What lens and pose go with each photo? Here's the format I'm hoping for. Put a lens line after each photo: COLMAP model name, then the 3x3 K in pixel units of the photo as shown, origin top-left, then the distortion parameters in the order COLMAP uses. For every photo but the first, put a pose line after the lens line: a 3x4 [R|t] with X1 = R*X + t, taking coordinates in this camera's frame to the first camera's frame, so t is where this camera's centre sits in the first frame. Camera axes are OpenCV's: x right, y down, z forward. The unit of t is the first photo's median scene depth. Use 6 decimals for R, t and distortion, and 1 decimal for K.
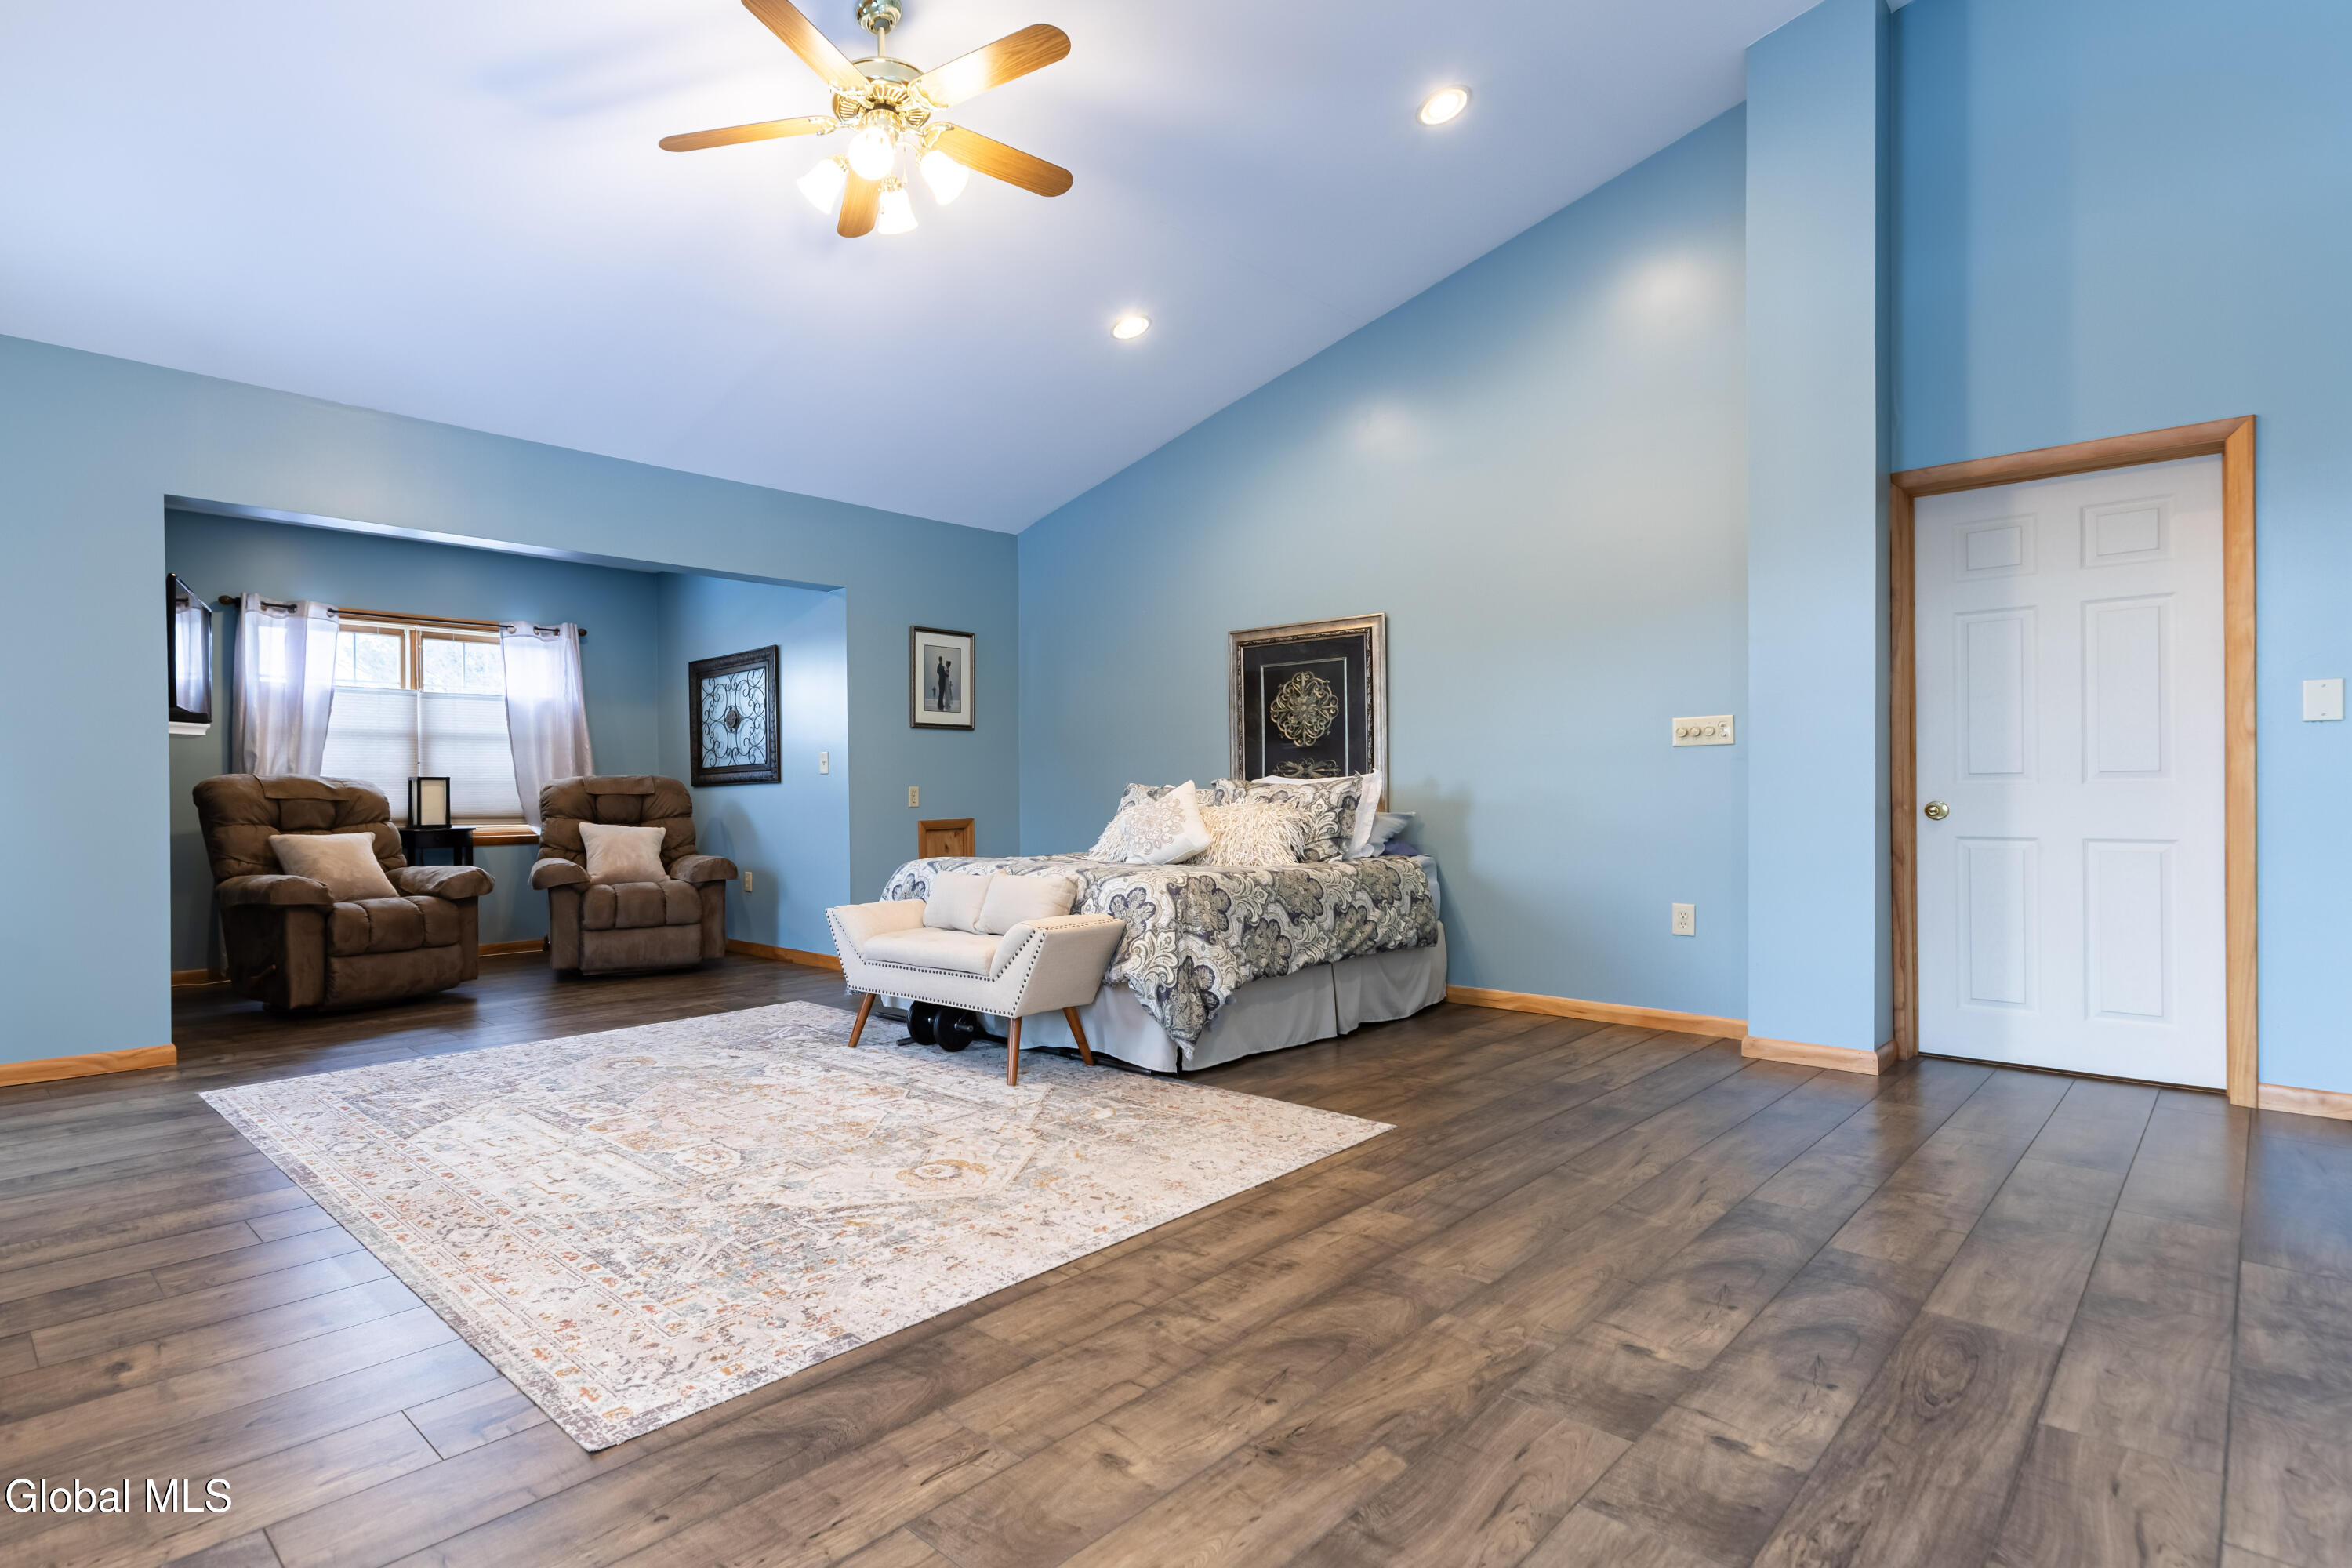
lens RADIAL K [[1197.7, 0, 997.9], [0, 1197.7, 792.5], [0, 0, 1]] dist [-0.000002, 0.000362]
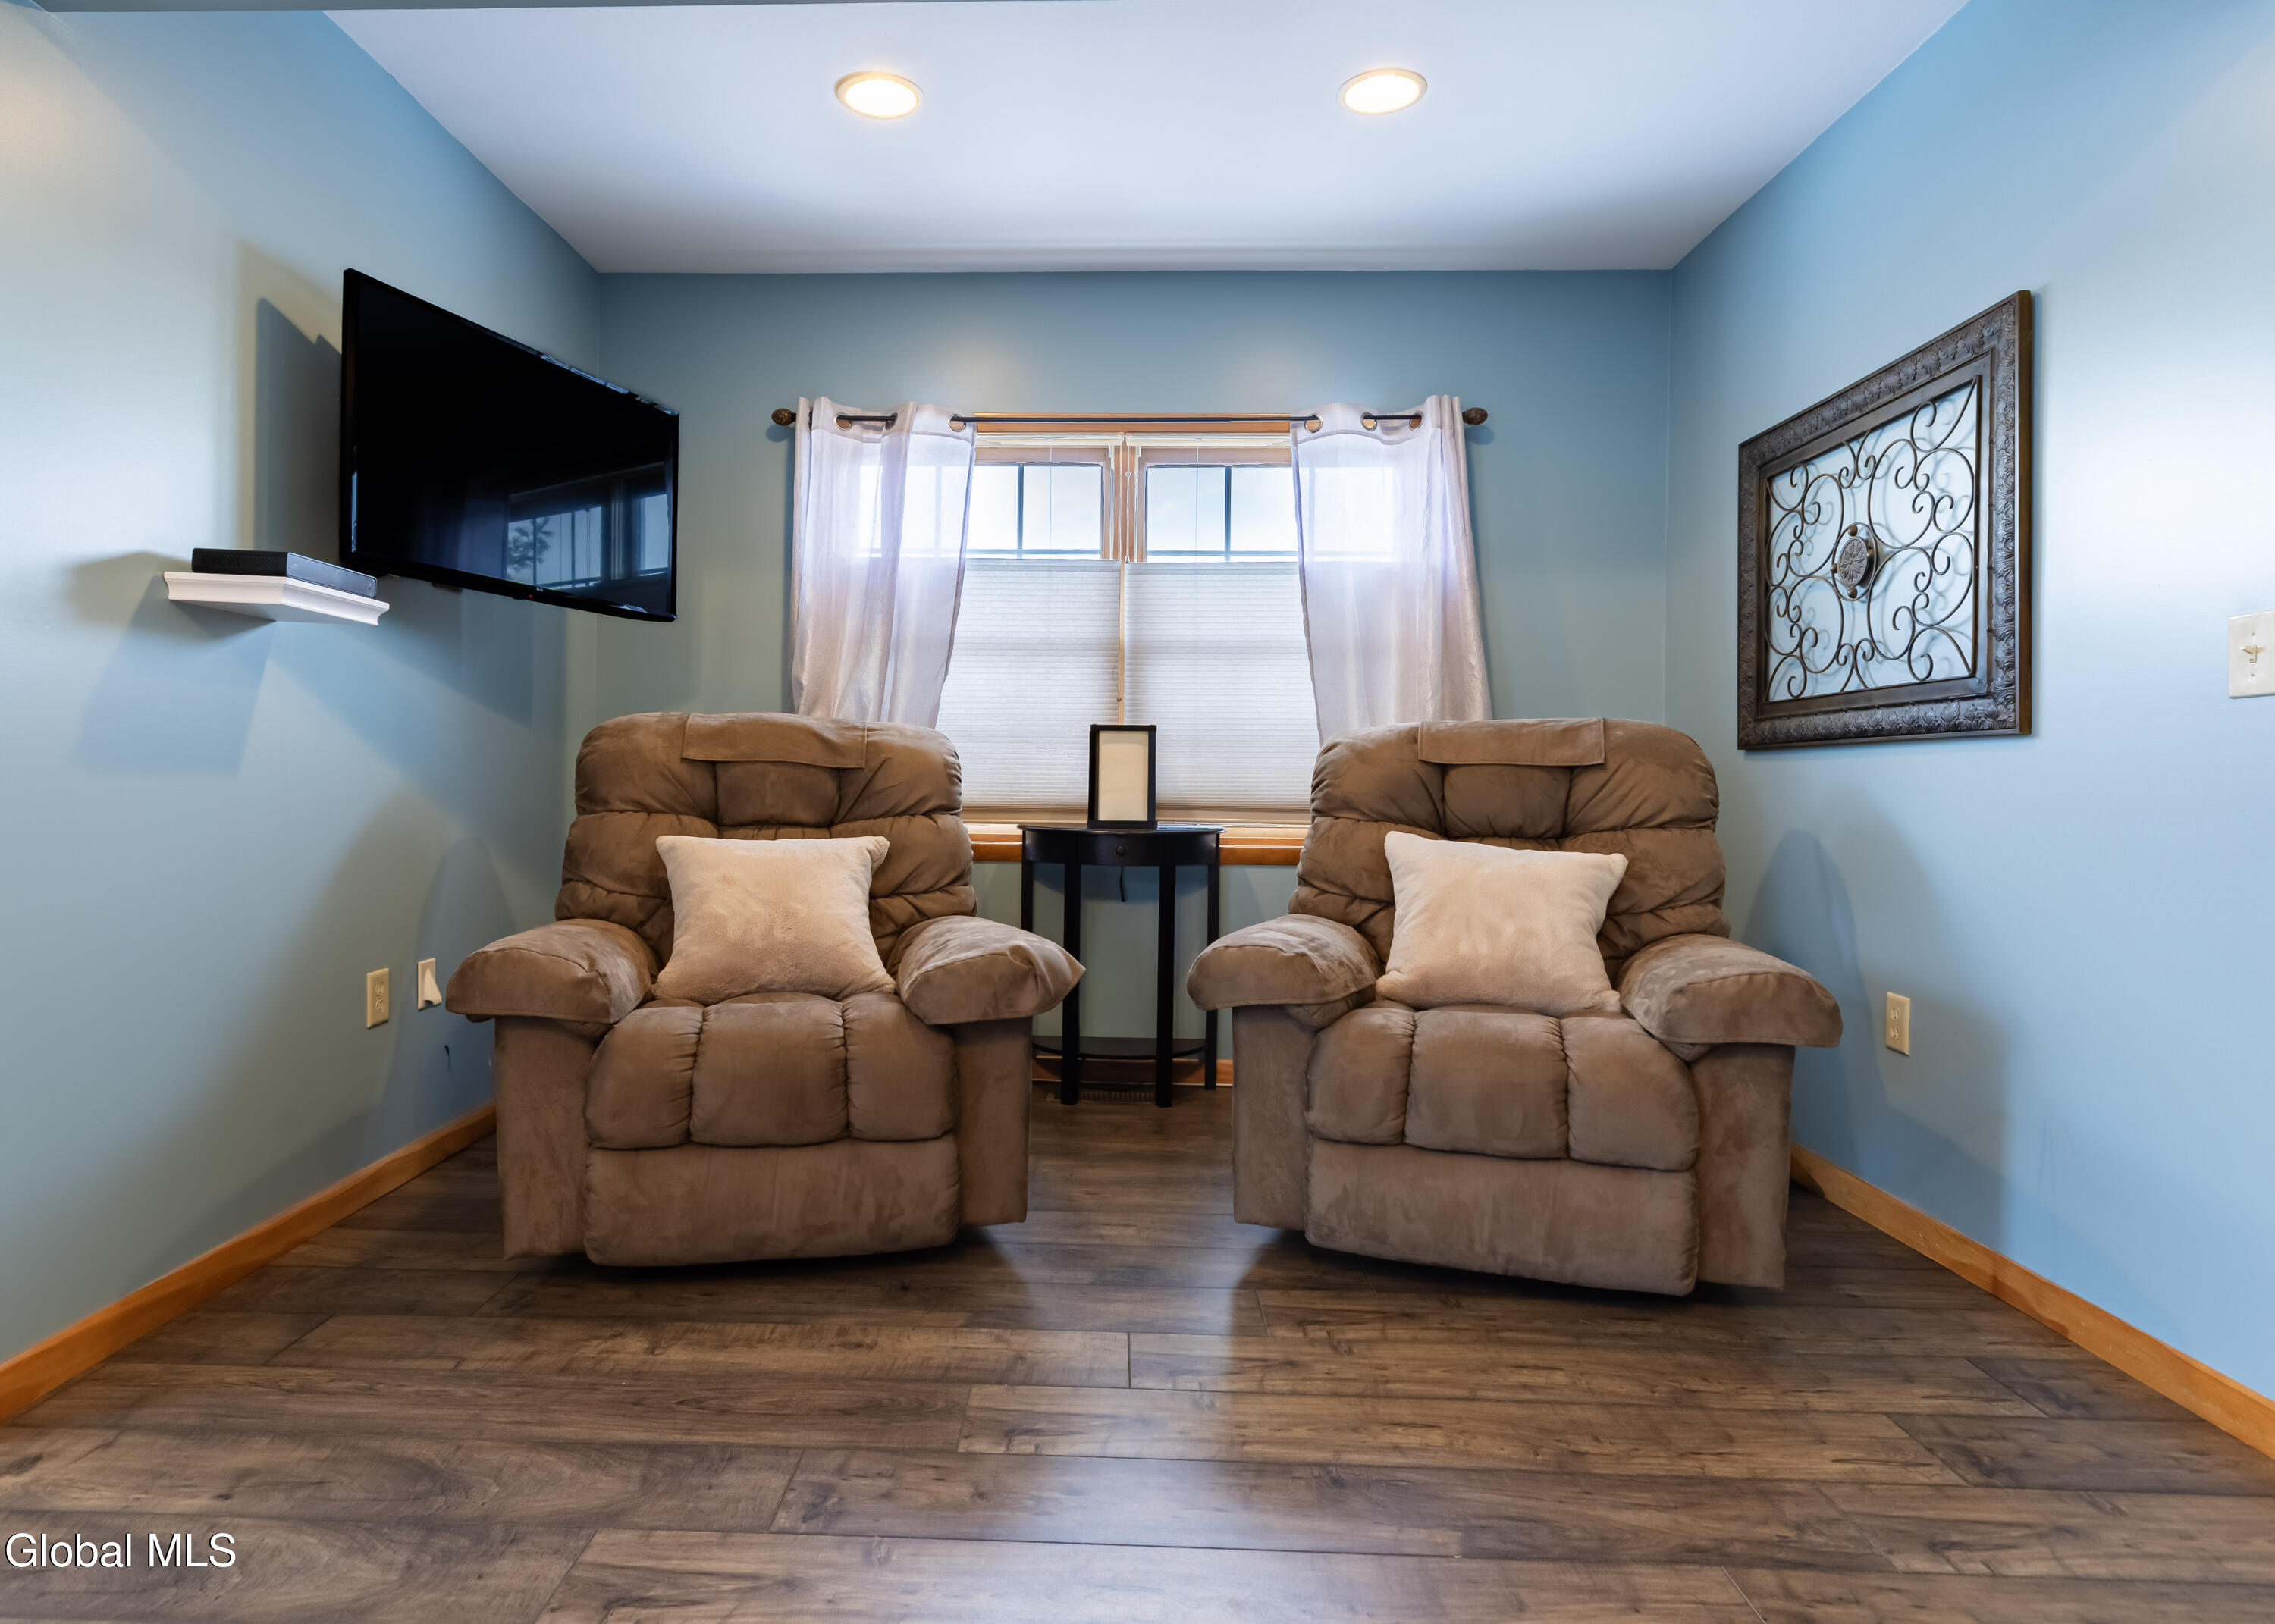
lens RADIAL K [[1181.8, 0, 993.4], [0, 1181.8, 778.1], [0, 0, 1]] dist [0.001044, -0.000434]
pose [[0.630245, 0.022069, -0.776082, -0.117788], [-0.014446, 0.999756, 0.016699, 0.001833], [0.776262, 0.000687, 0.630410, 0.625912]]
